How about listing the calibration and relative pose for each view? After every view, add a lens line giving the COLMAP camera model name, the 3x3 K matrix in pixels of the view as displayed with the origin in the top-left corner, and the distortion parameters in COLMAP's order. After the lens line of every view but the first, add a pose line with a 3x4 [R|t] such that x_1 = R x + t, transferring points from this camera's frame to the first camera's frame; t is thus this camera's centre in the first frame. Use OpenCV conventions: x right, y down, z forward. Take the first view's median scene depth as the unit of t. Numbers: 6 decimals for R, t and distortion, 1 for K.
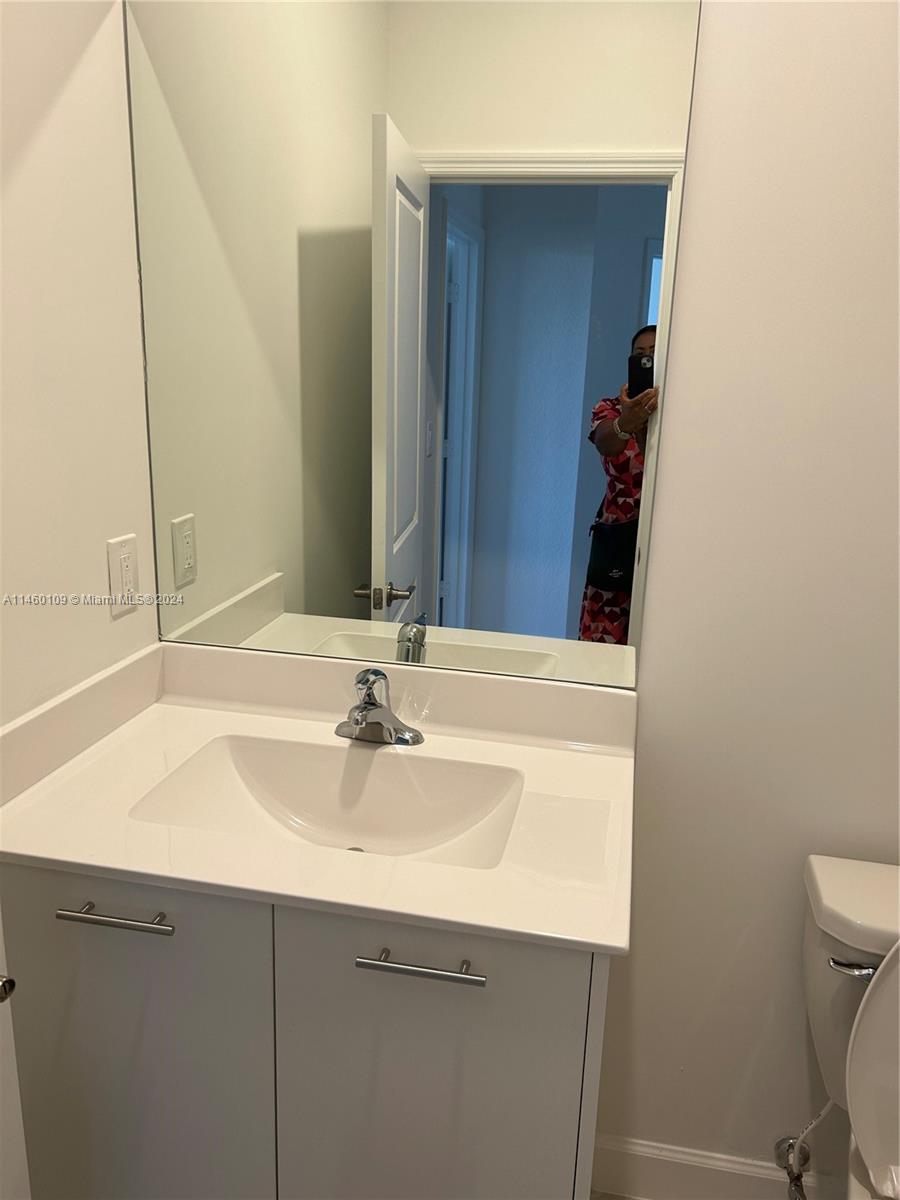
lens RADIAL K [[907.8, 0, 450.0], [0, 907.8, 600.0], [0, 0, 1]] dist [-0.003778, 0.000582]
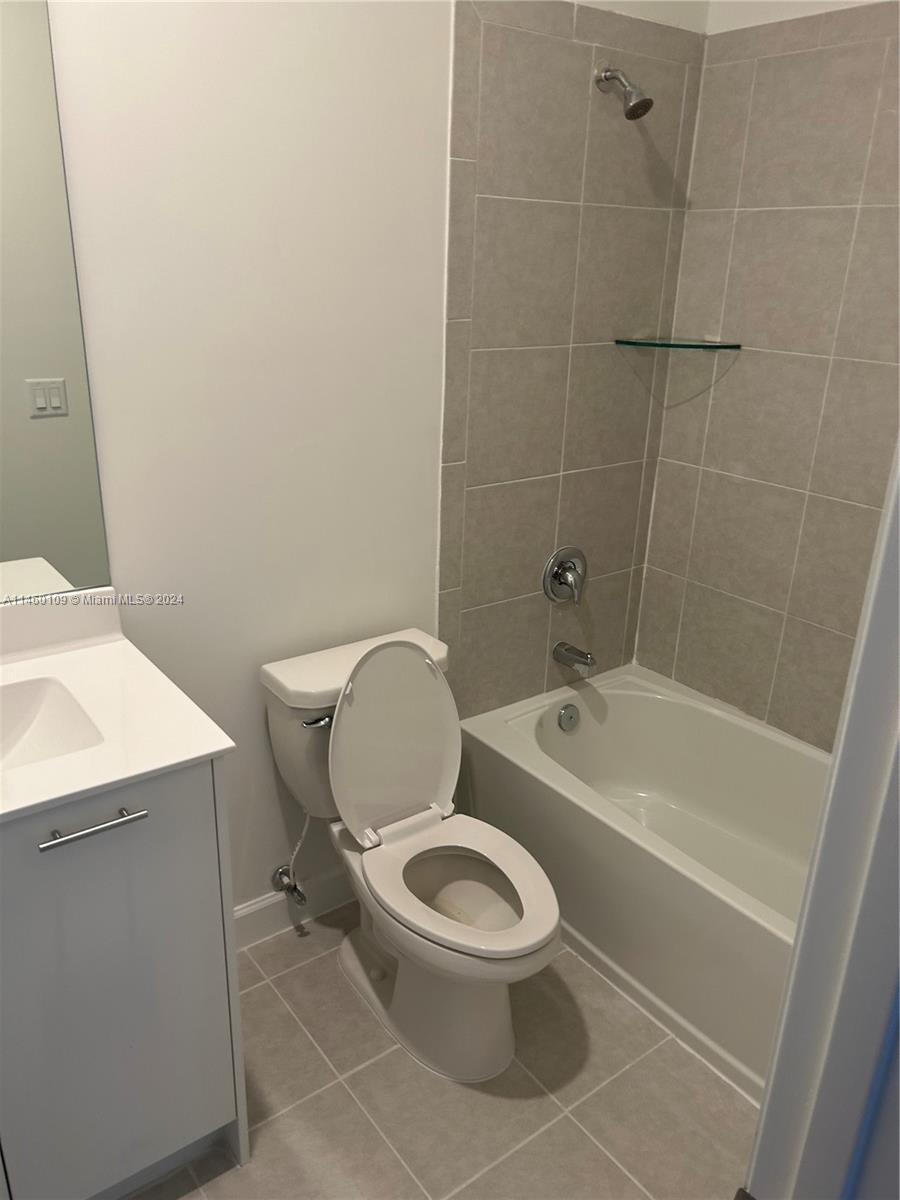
lens RADIAL K [[911.8, 0, 450.0], [0, 911.8, 600.0], [0, 0, 1]] dist [0.063857, -0.095676]
pose [[0.669666, -0.280505, 0.687652, -0.386487], [0.181818, 0.959673, 0.214405, -0.071127], [-0.720063, -0.018552, 0.693661, -0.200150]]
